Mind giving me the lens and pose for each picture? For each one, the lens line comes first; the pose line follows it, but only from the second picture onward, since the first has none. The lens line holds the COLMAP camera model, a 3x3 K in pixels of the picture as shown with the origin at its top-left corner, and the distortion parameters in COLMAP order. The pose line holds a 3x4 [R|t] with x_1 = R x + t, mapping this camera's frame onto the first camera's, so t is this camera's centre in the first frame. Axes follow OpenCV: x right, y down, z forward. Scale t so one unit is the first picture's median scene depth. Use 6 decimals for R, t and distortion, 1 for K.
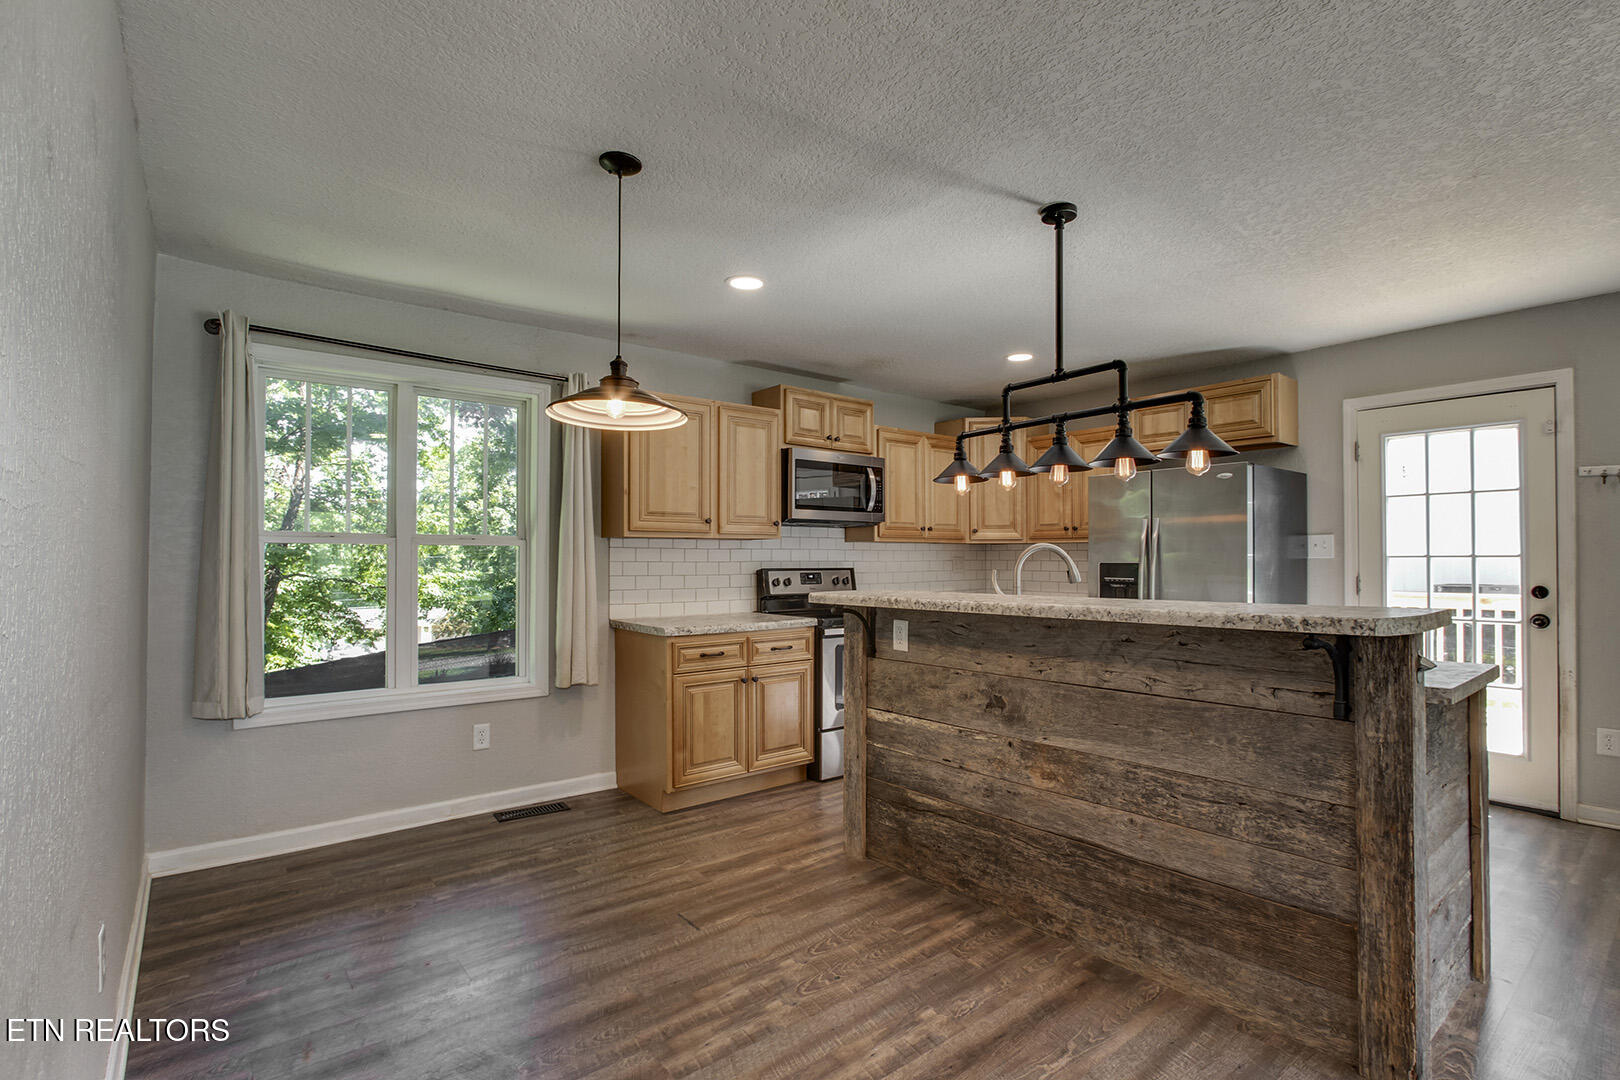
lens RADIAL K [[763.4, 0, 814.8], [0, 763.4, 553.8], [0, 0, 1]] dist [-0.023315, 0.002031]
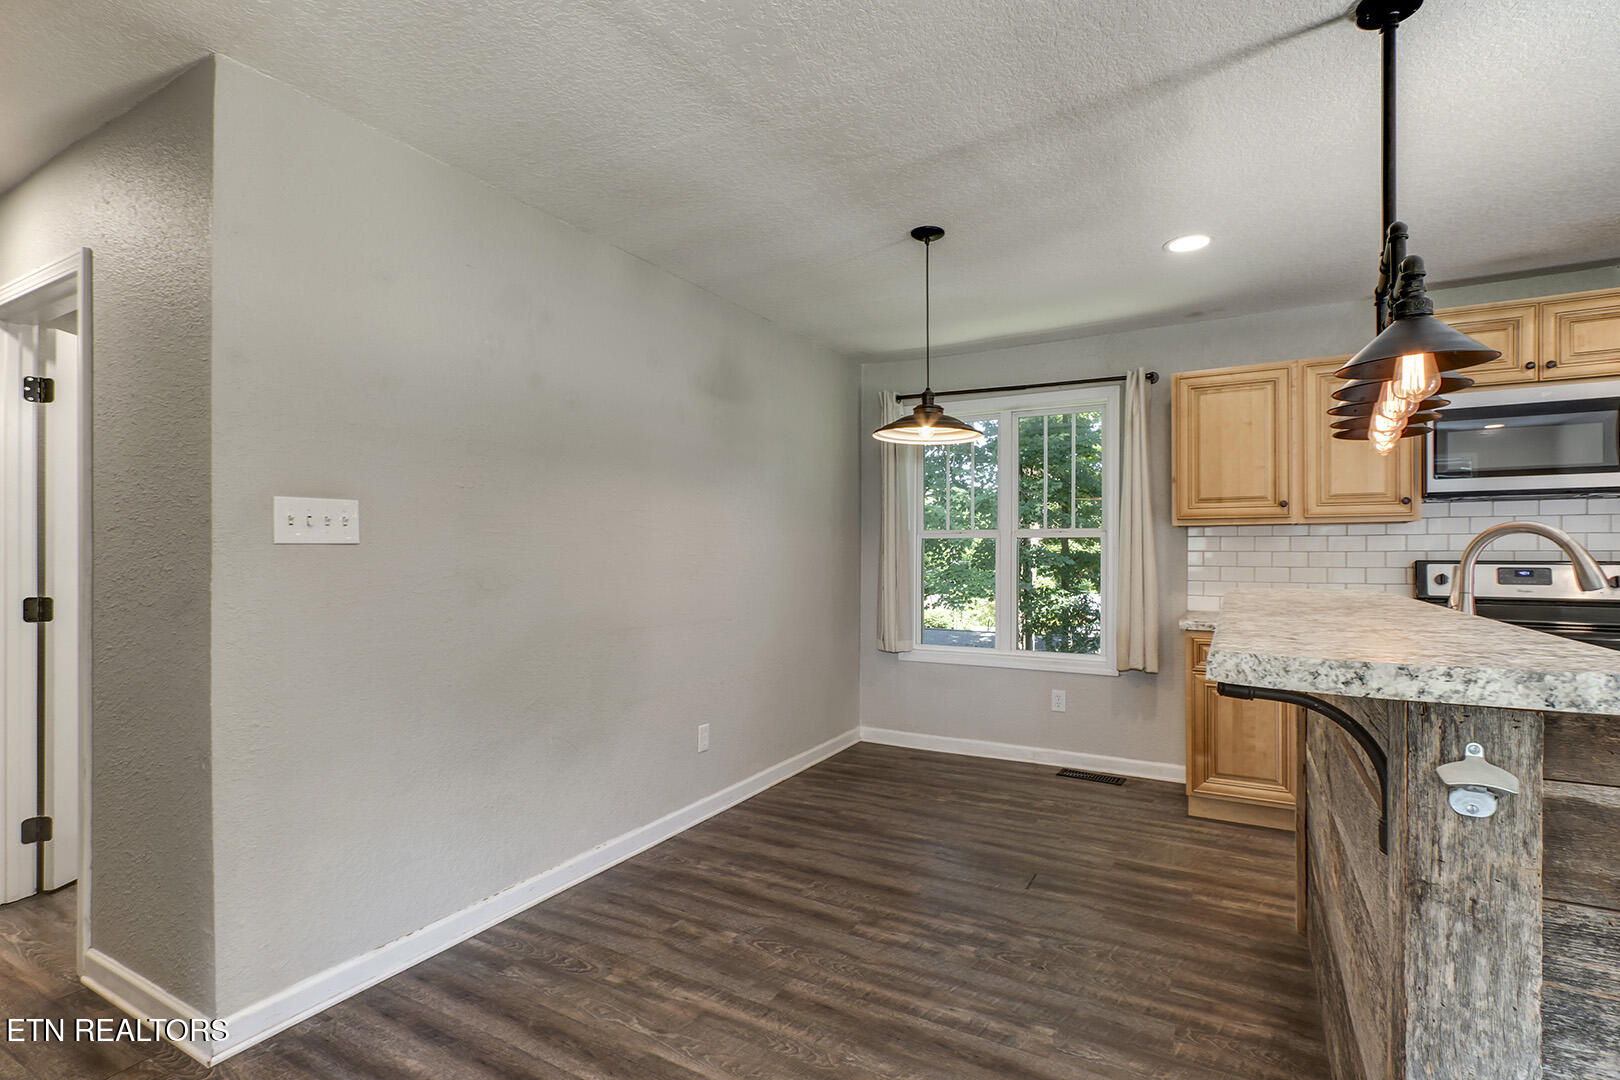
lens RADIAL K [[765.6, 0, 810.5], [0, 765.6, 547.6], [0, 0, 1]] dist [-0.001713, 0.000384]
pose [[0.366724, -0.002599, -0.930326, 0.516666], [0.008270, 0.999966, 0.000467, 0.001772], [0.930293, -0.007865, 0.366733, 0.212685]]
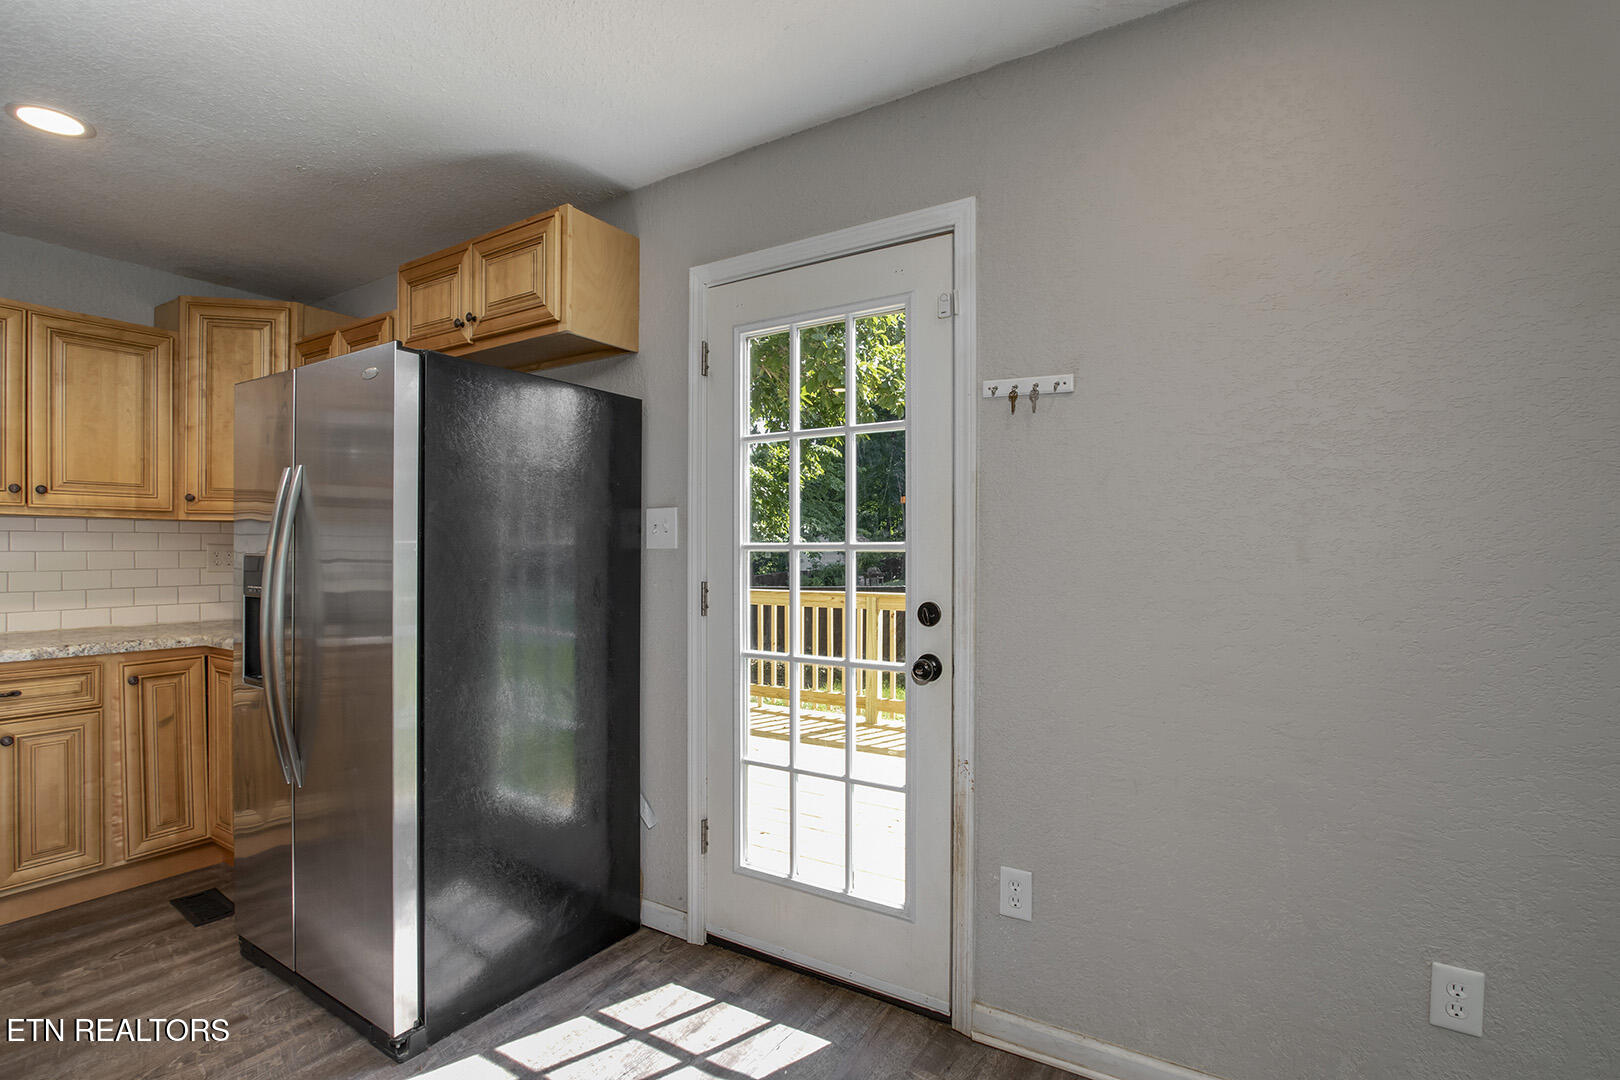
lens RADIAL K [[763.4, 0, 814.8], [0, 763.4, 553.8], [0, 0, 1]] dist [-0.023315, 0.002031]
pose [[0.946220, 0.005830, 0.323472, 0.689163], [-0.009118, 0.999921, 0.008651, 0.003548], [-0.323396, -0.011135, 0.946198, 0.488096]]
